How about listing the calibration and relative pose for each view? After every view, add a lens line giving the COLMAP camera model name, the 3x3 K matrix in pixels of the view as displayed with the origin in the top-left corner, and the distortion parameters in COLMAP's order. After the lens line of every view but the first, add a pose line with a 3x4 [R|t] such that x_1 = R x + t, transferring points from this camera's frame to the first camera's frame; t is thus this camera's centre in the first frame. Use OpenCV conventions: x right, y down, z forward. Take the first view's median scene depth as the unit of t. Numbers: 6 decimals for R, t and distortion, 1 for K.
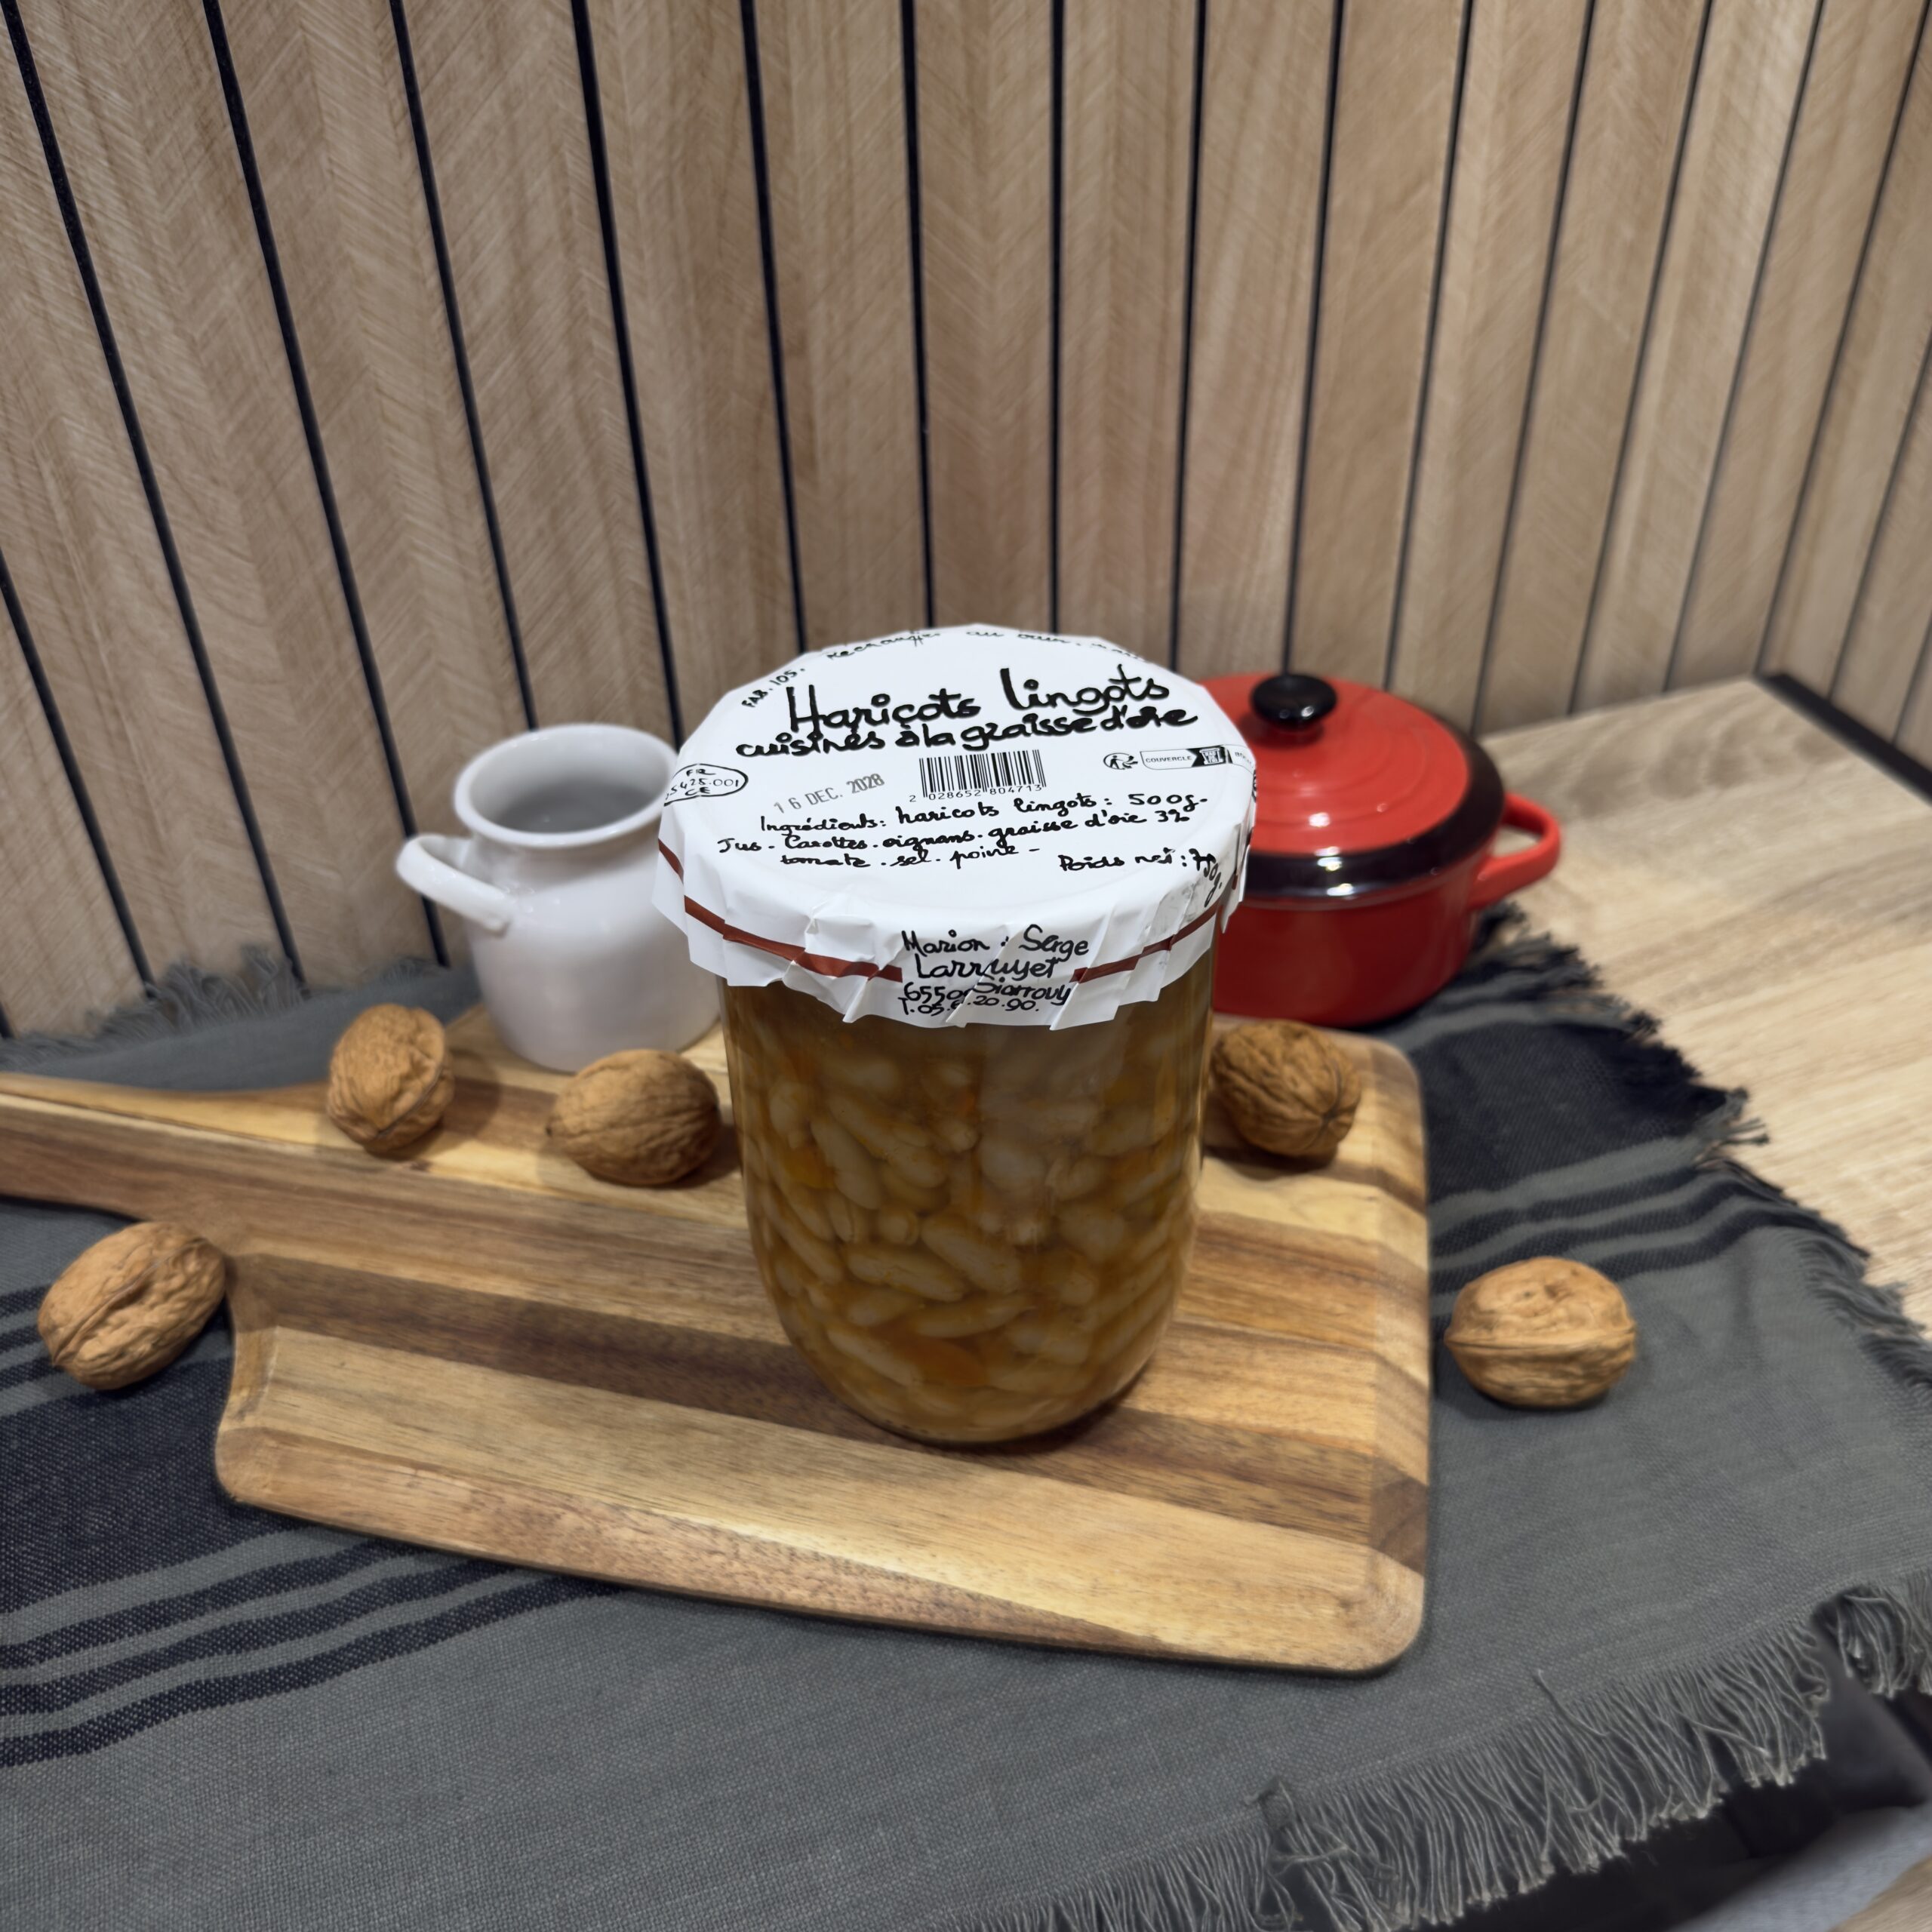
lens RADIAL K [[1816.7, 0, 970.6], [0, 1816.7, 950.8], [0, 0, 1]] dist [0.162573, -0.454324]
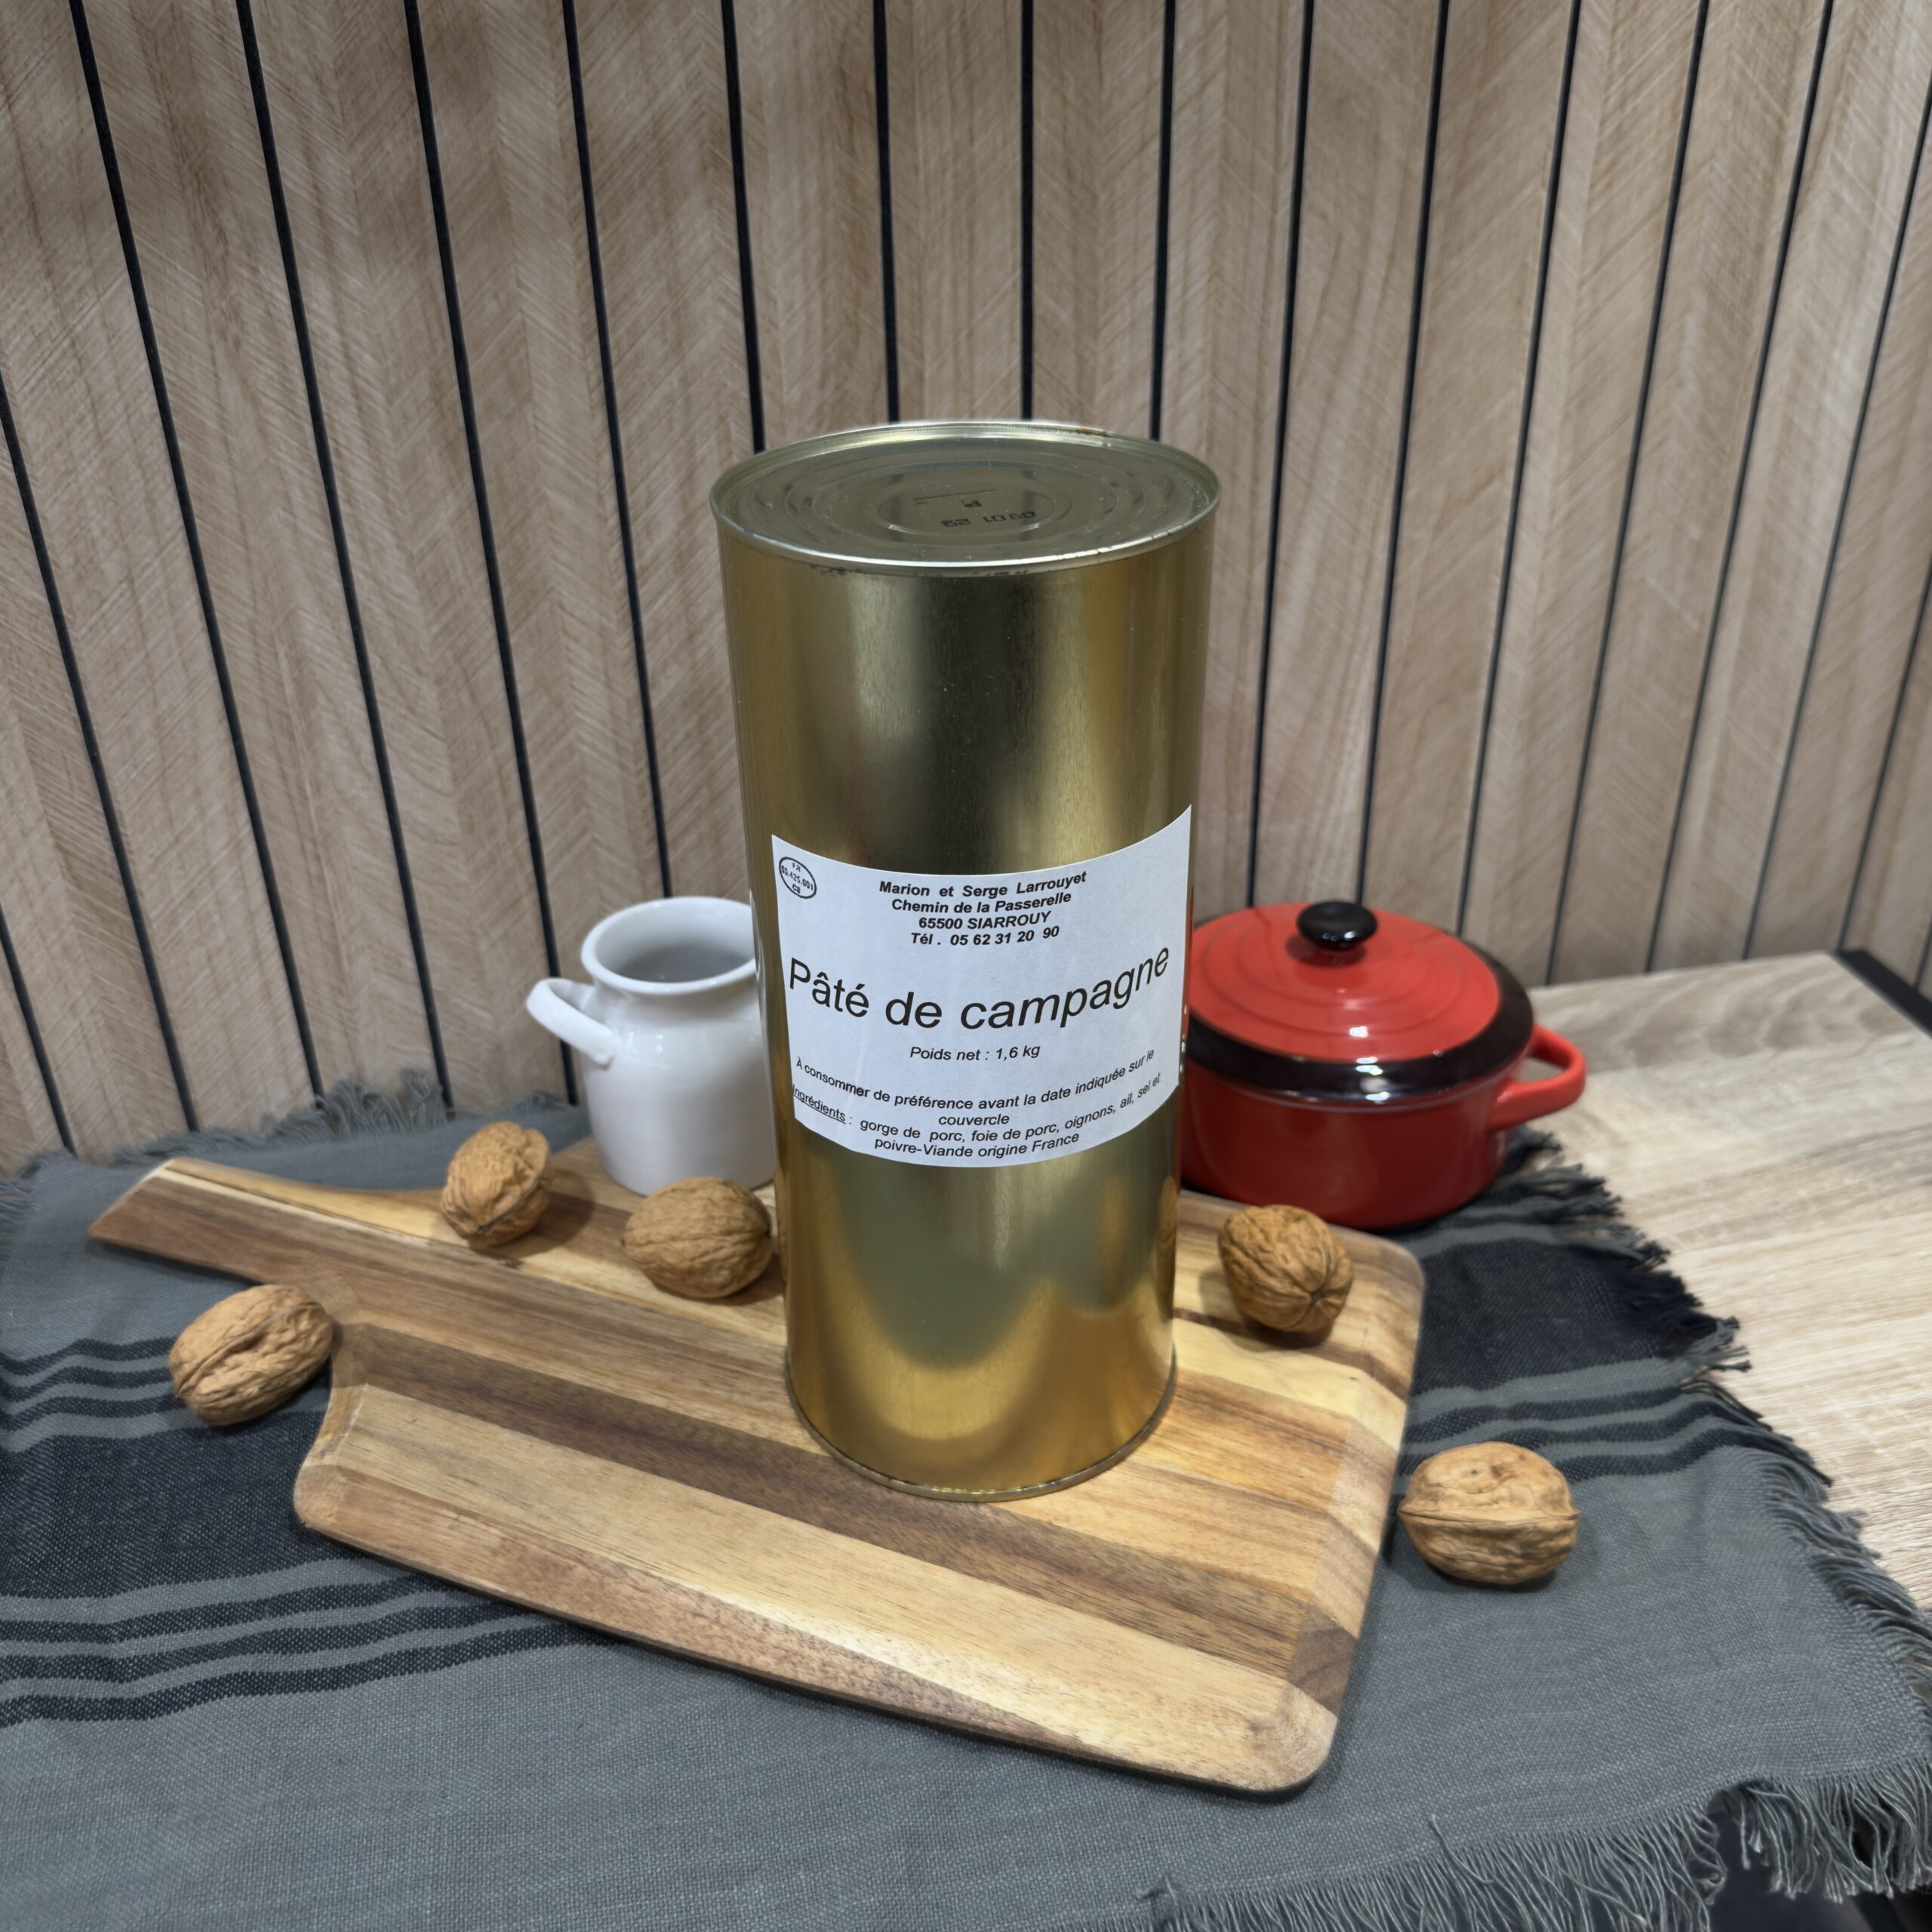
lens RADIAL K [[1795.7, 0, 967.9], [0, 1795.7, 971.6], [0, 0, 1]] dist [0.175241, -0.470057]
pose [[0.989278, 0.077936, -0.123509, 0.112269], [-0.092942, 0.988316, -0.120801, 0.051145], [0.112651, 0.130985, 0.984963, -0.108558]]
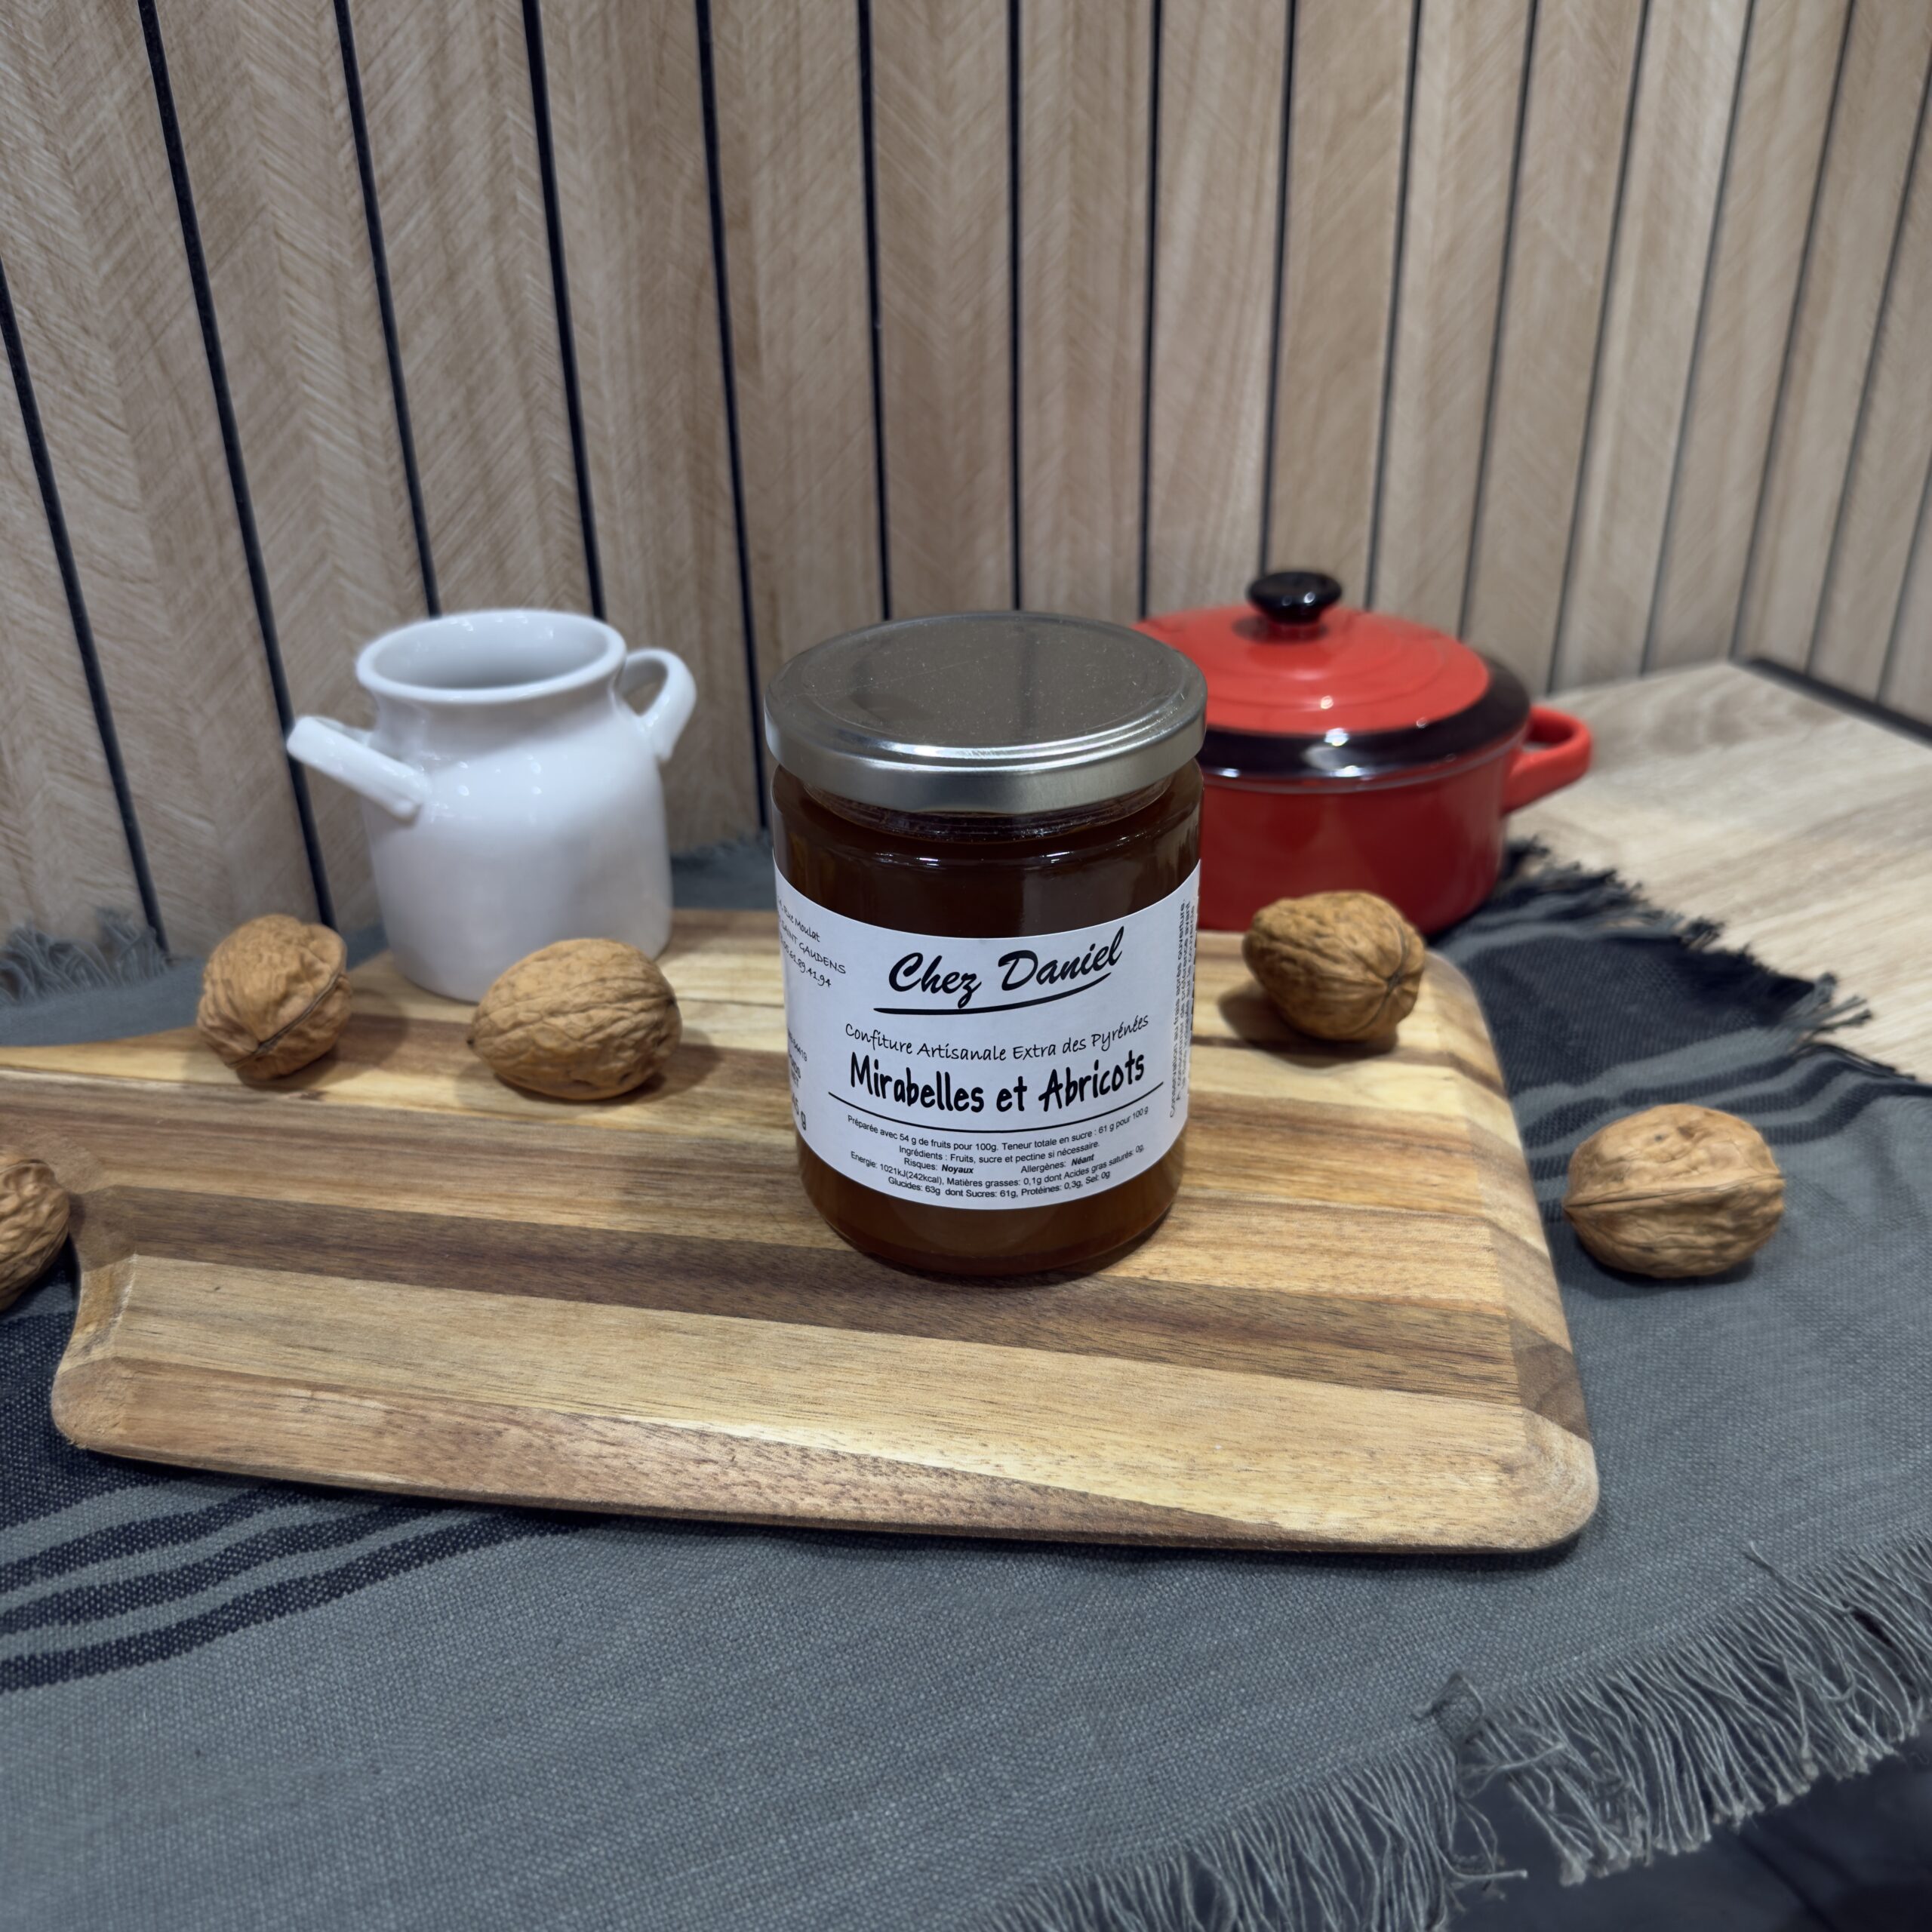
lens RADIAL K [[1821.6, 0, 965.7], [0, 1821.6, 963.1], [0, 0, 1]] dist [0.156293, -0.422684]
pose [[0.997200, -0.030056, 0.068481, -0.065348], [0.039719, 0.988718, -0.144426, 0.203973], [-0.063367, 0.146741, 0.987143, 0.162331]]
